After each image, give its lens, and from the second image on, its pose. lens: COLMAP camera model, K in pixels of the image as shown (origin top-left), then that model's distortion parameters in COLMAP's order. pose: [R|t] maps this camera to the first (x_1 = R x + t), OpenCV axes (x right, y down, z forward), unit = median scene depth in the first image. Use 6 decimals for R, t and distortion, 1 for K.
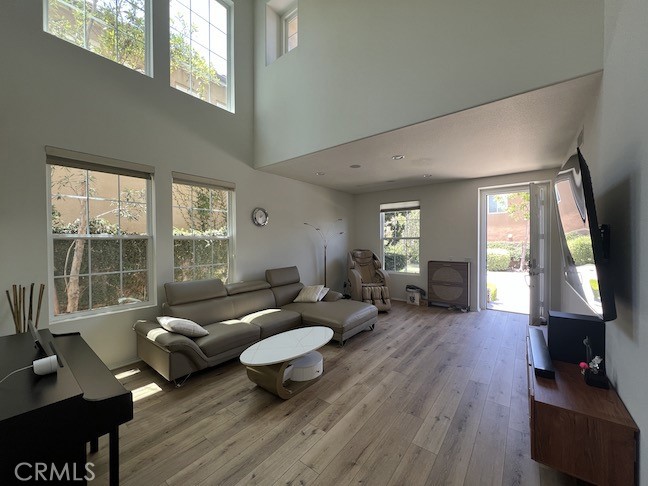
lens RADIAL K [[259.6, 0, 324.0], [0, 259.6, 243.0], [0, 0, 1]] dist [0.000015, 0.000022]
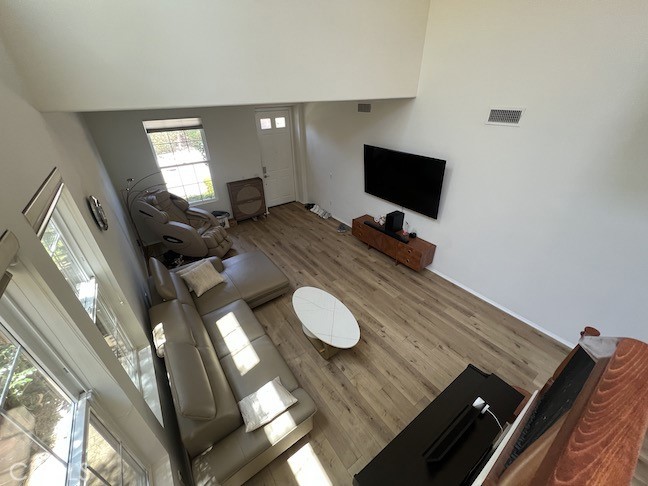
lens RADIAL K [[259.6, 0, 324.0], [0, 259.6, 243.0], [0, 0, 1]] dist [0.000015, 0.000022]
pose [[0.276707, -0.484406, 0.829930, -0.818121], [0.017735, 0.866080, 0.499592, -0.424564], [-0.960791, -0.123521, 0.248242, 0.628522]]
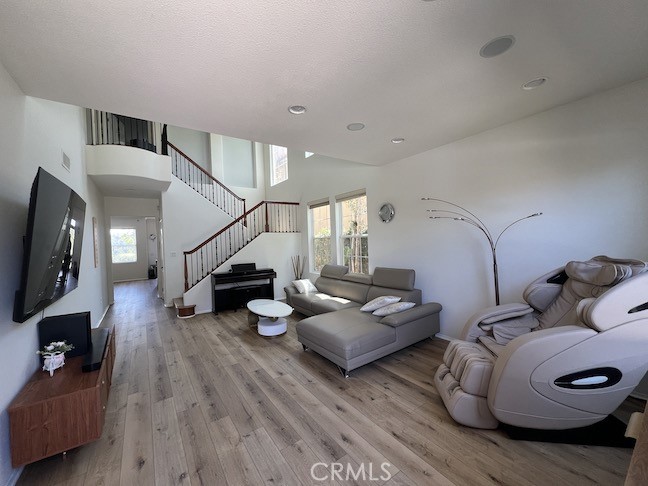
lens RADIAL K [[259.6, 0, 324.0], [0, 259.6, 243.0], [0, 0, 1]] dist [0.000015, 0.000022]
pose [[-0.285307, 0.026901, -0.958058, 1.073882], [0.026151, 0.999452, 0.020276, -0.019159], [0.958079, -0.019269, -0.285855, 1.503581]]
